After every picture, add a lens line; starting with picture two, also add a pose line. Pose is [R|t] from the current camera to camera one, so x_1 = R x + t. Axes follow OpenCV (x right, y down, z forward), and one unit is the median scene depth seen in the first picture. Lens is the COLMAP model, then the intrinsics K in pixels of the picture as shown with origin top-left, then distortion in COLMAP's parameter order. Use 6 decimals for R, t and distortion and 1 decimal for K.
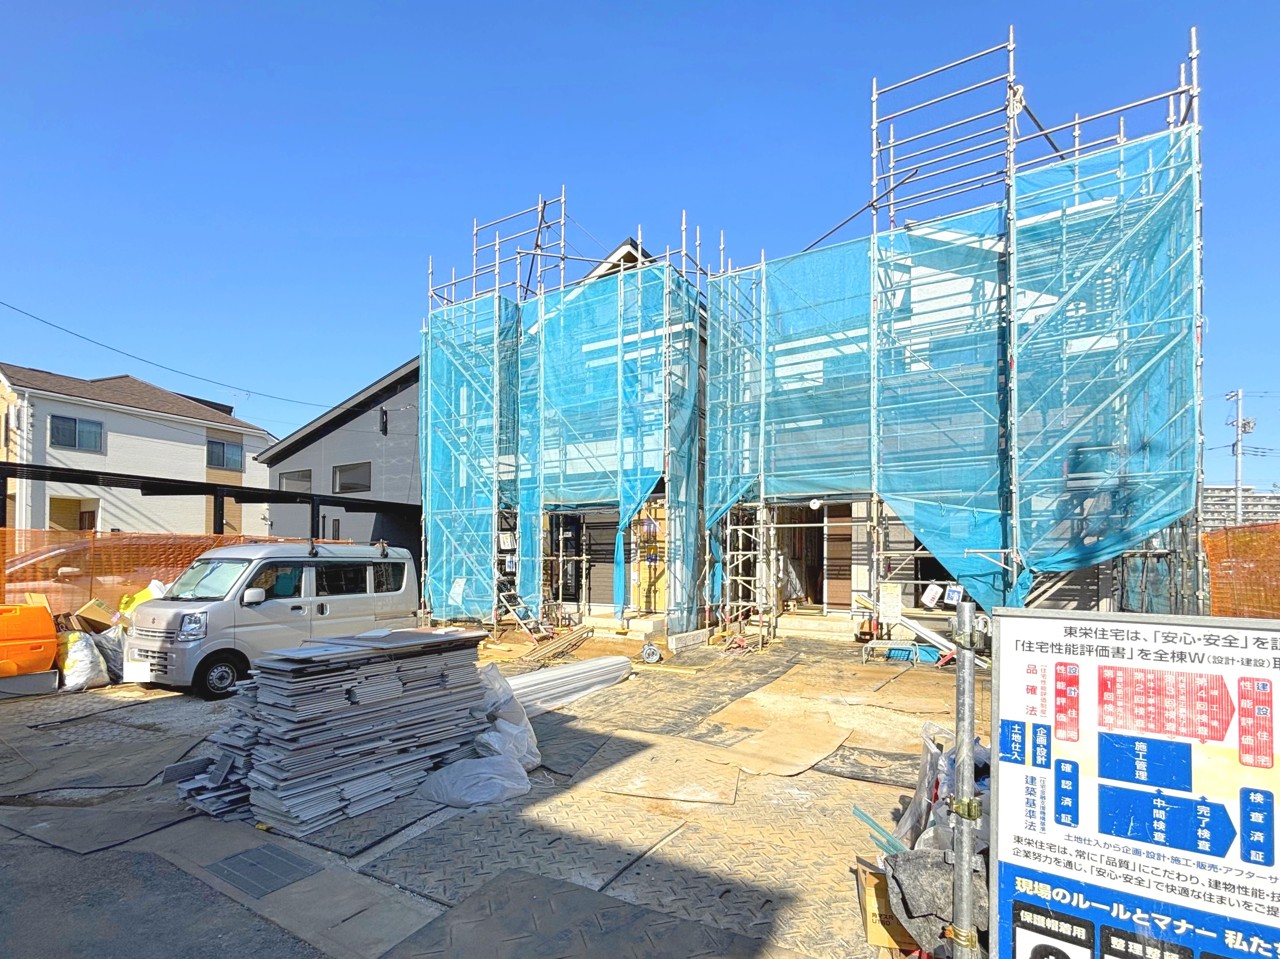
lens RADIAL K [[600.3, 0, 629.7], [0, 600.3, 559.4], [0, 0, 1]] dist [0.003402, -0.001066]
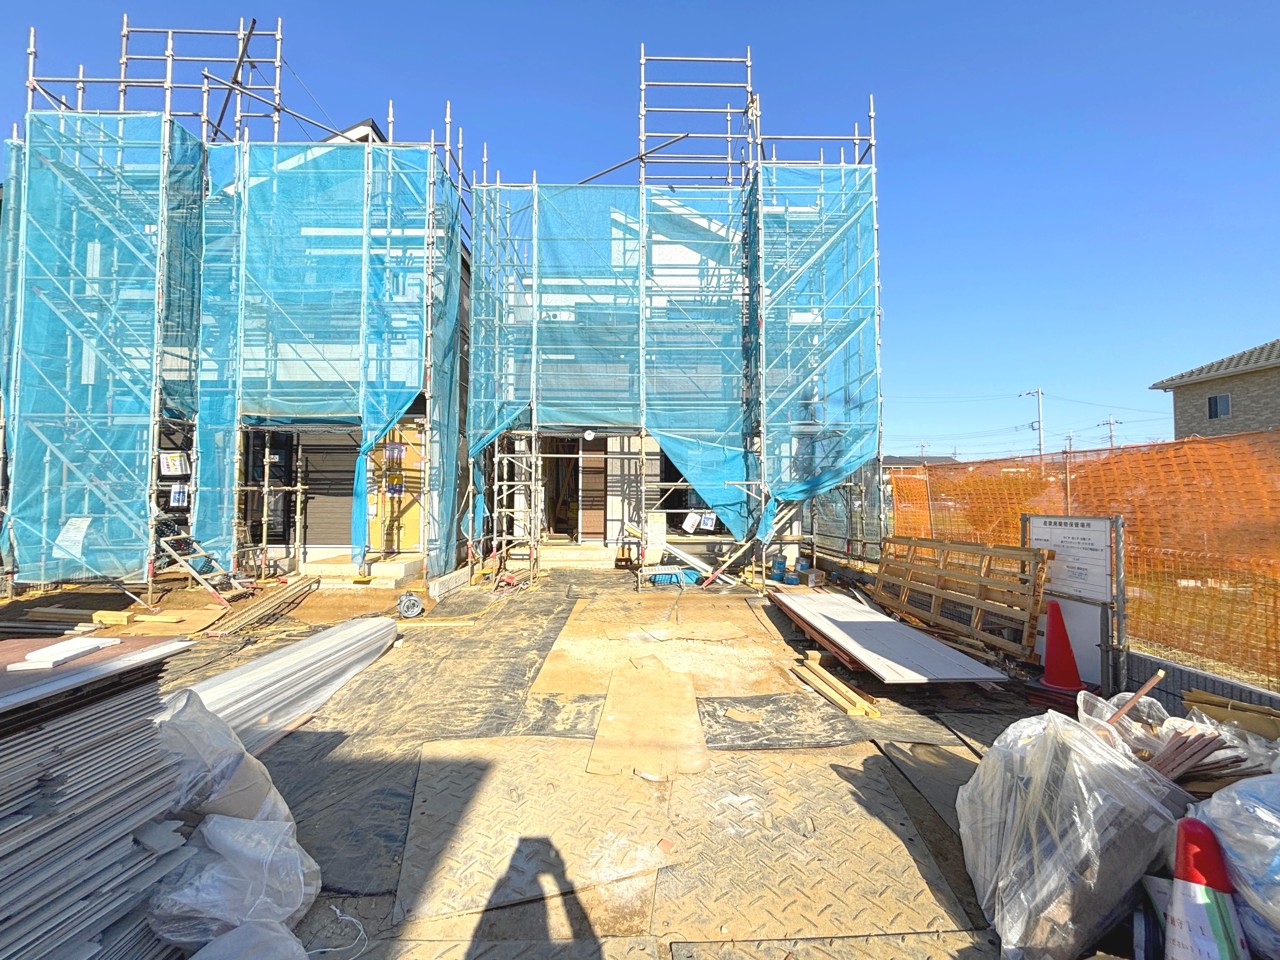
lens RADIAL K [[515.8, 0, 637.4], [0, 515.8, 478.5], [0, 0, 1]] dist [0.002048, -0.001338]
pose [[0.849034, 0.015544, 0.528109, -0.069553], [-0.001311, 0.999626, -0.027313, 0.003421], [-0.528336, 0.022497, 0.848737, 0.214511]]
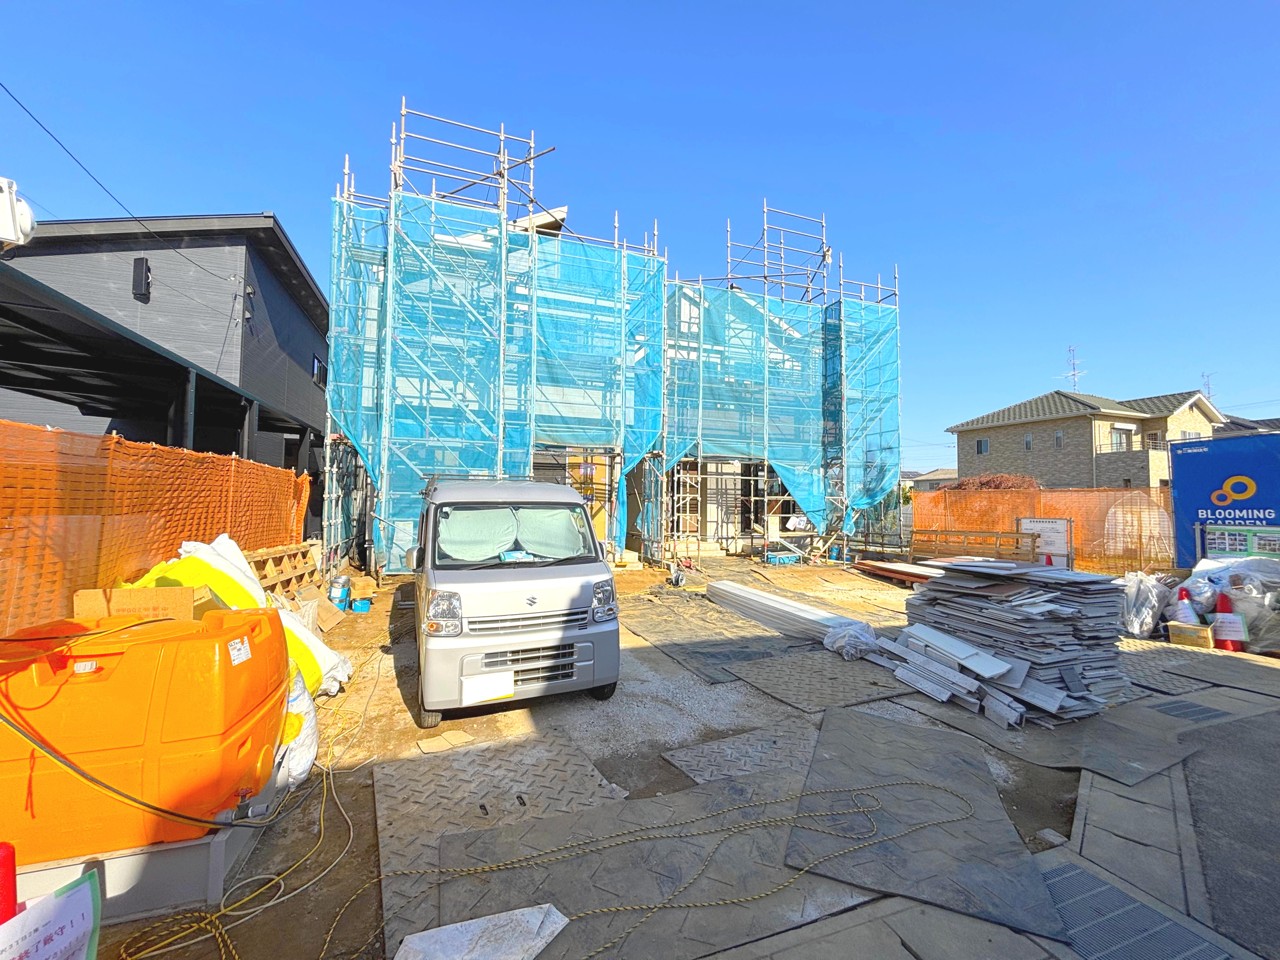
lens RADIAL K [[515.8, 0, 635.3], [0, 515.8, 479.3], [0, 0, 1]] dist [0.002048, -0.001338]
pose [[0.631236, 0.033963, 0.774847, -0.764481], [-0.013397, 0.999369, -0.032890, -0.007898], [-0.775475, 0.010381, 0.631293, 0.372319]]
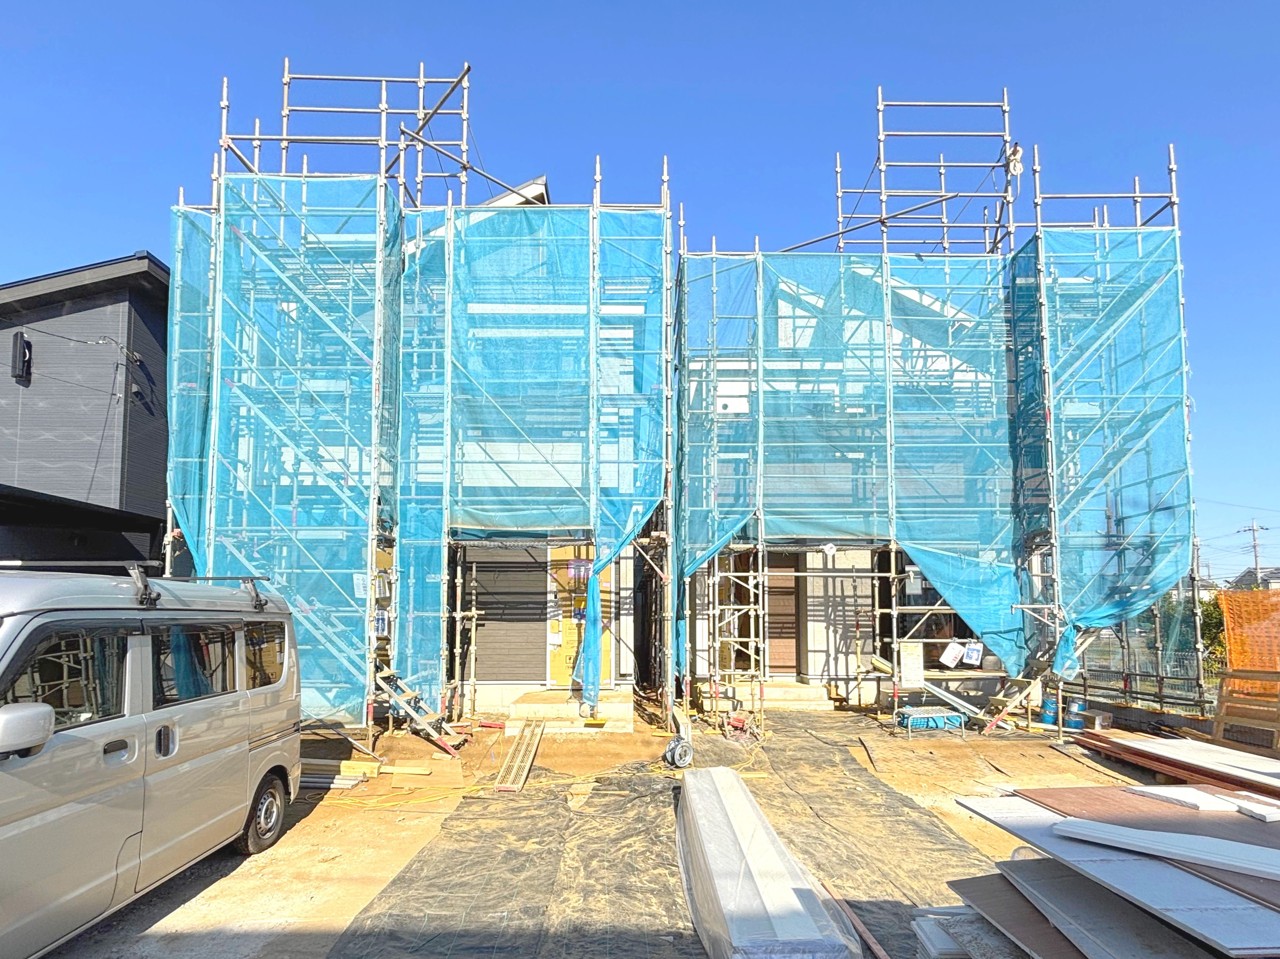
lens RADIAL K [[633.3, 0, 631.6], [0, 633.3, 587.4], [0, 0, 1]] dist [-0.002473, 0.001999]
pose [[0.853720, 0.022283, 0.520255, -0.359030], [0.000797, 0.999027, -0.044098, -0.000498], [-0.520731, 0.038062, 0.852872, 0.368649]]
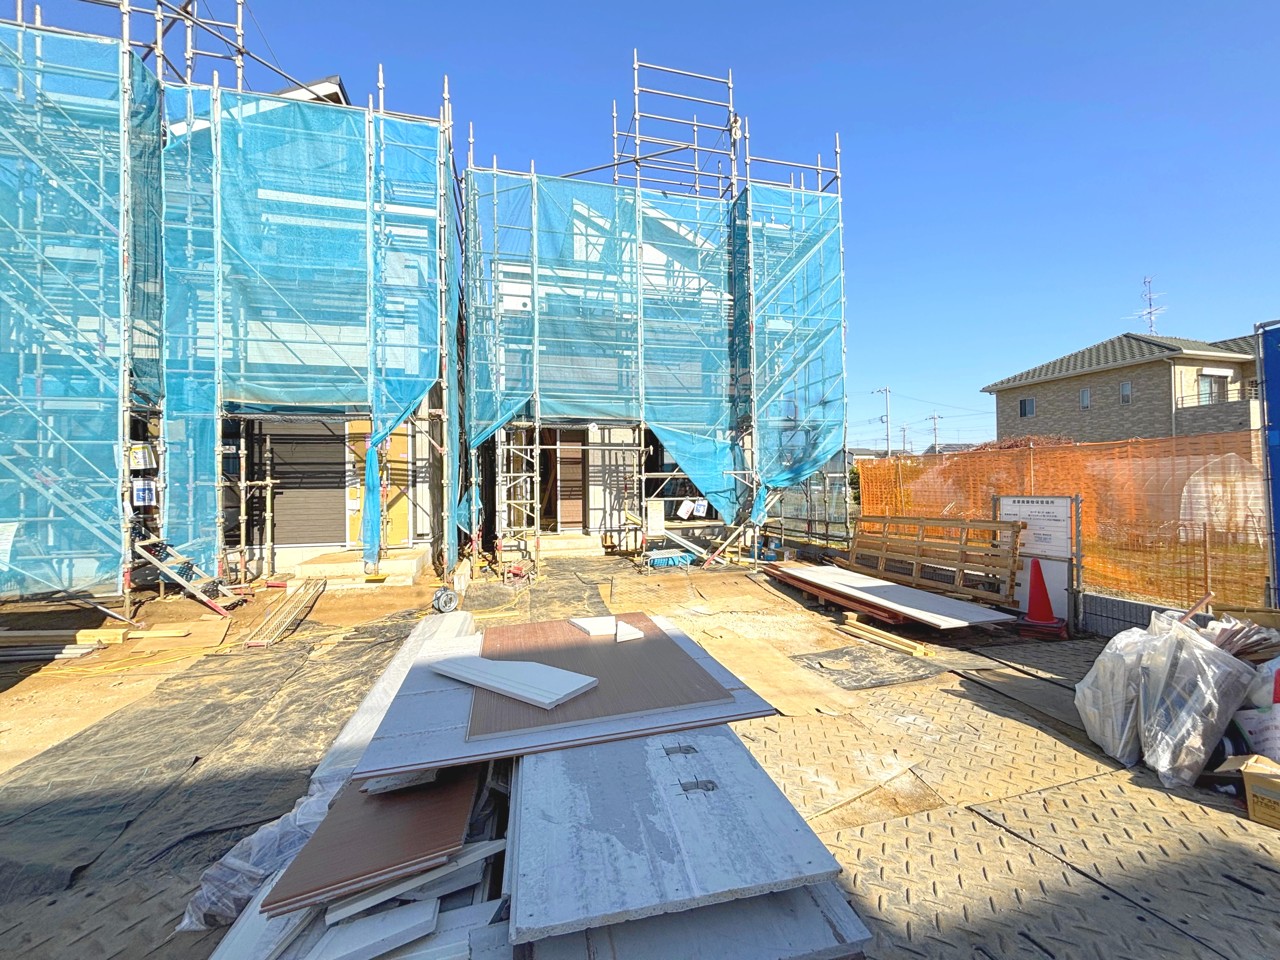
lens RADIAL K [[515.8, 0, 636.8], [0, 515.8, 479.1], [0, 0, 1]] dist [0.002048, -0.001338]
pose [[0.702830, -0.007893, 0.711314, -0.252540], [0.012307, 0.999924, -0.001065, -0.000757], [-0.711252, 0.009502, 0.702873, 0.301357]]
